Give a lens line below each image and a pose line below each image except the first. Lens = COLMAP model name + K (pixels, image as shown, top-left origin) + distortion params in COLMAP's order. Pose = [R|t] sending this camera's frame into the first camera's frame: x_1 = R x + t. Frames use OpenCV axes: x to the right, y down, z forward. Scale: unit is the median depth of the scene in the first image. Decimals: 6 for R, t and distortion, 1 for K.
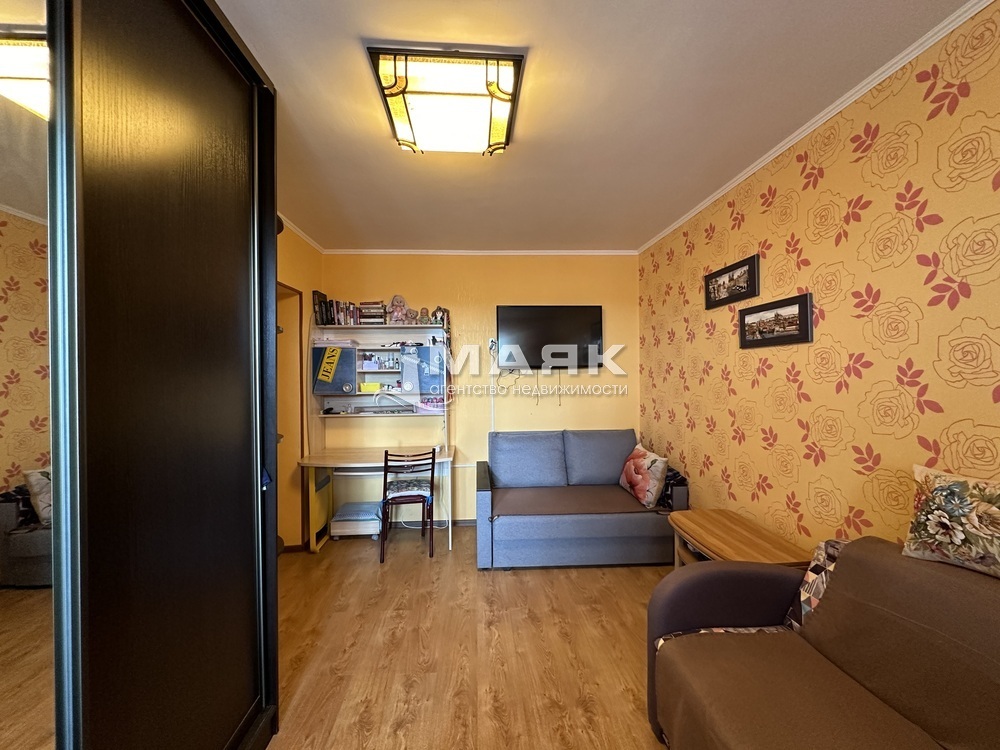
lens RADIAL K [[401.6, 0, 498.8], [0, 401.6, 375.1], [0, 0, 1]] dist [-0.001378, 0.001015]
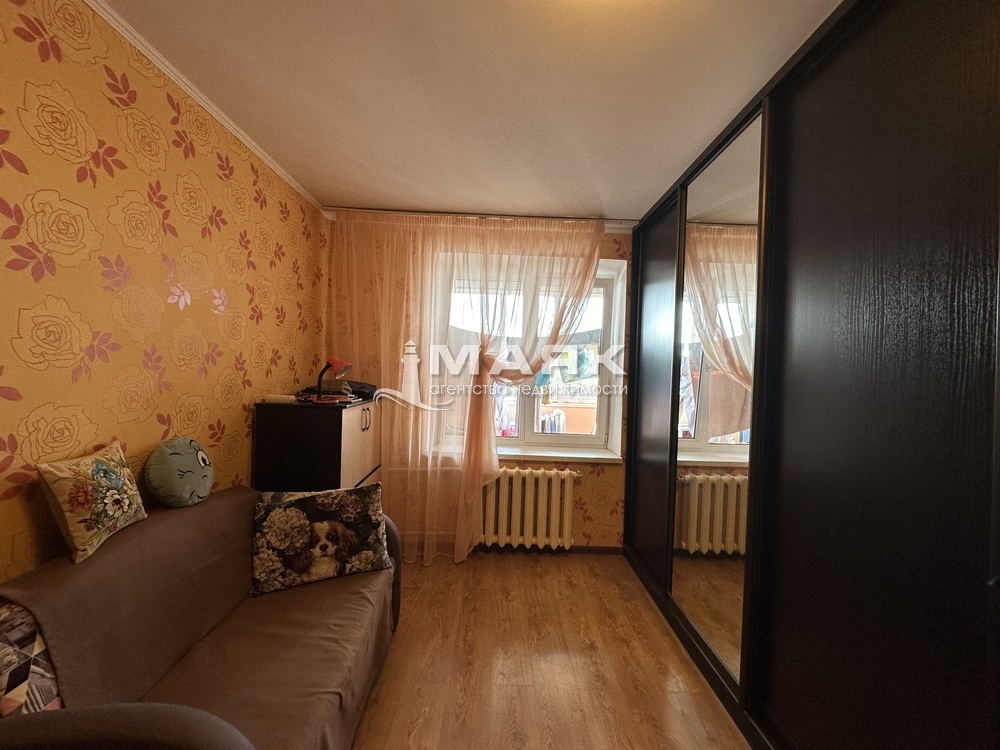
lens RADIAL K [[401.6, 0, 500.3], [0, 401.6, 373.2], [0, 0, 1]] dist [-0.001378, 0.001015]
pose [[-0.998227, -0.036120, 0.047309, 0.063839], [-0.035644, 0.999305, 0.010880, -0.008614], [-0.047669, 0.009175, -0.998821, 1.902185]]
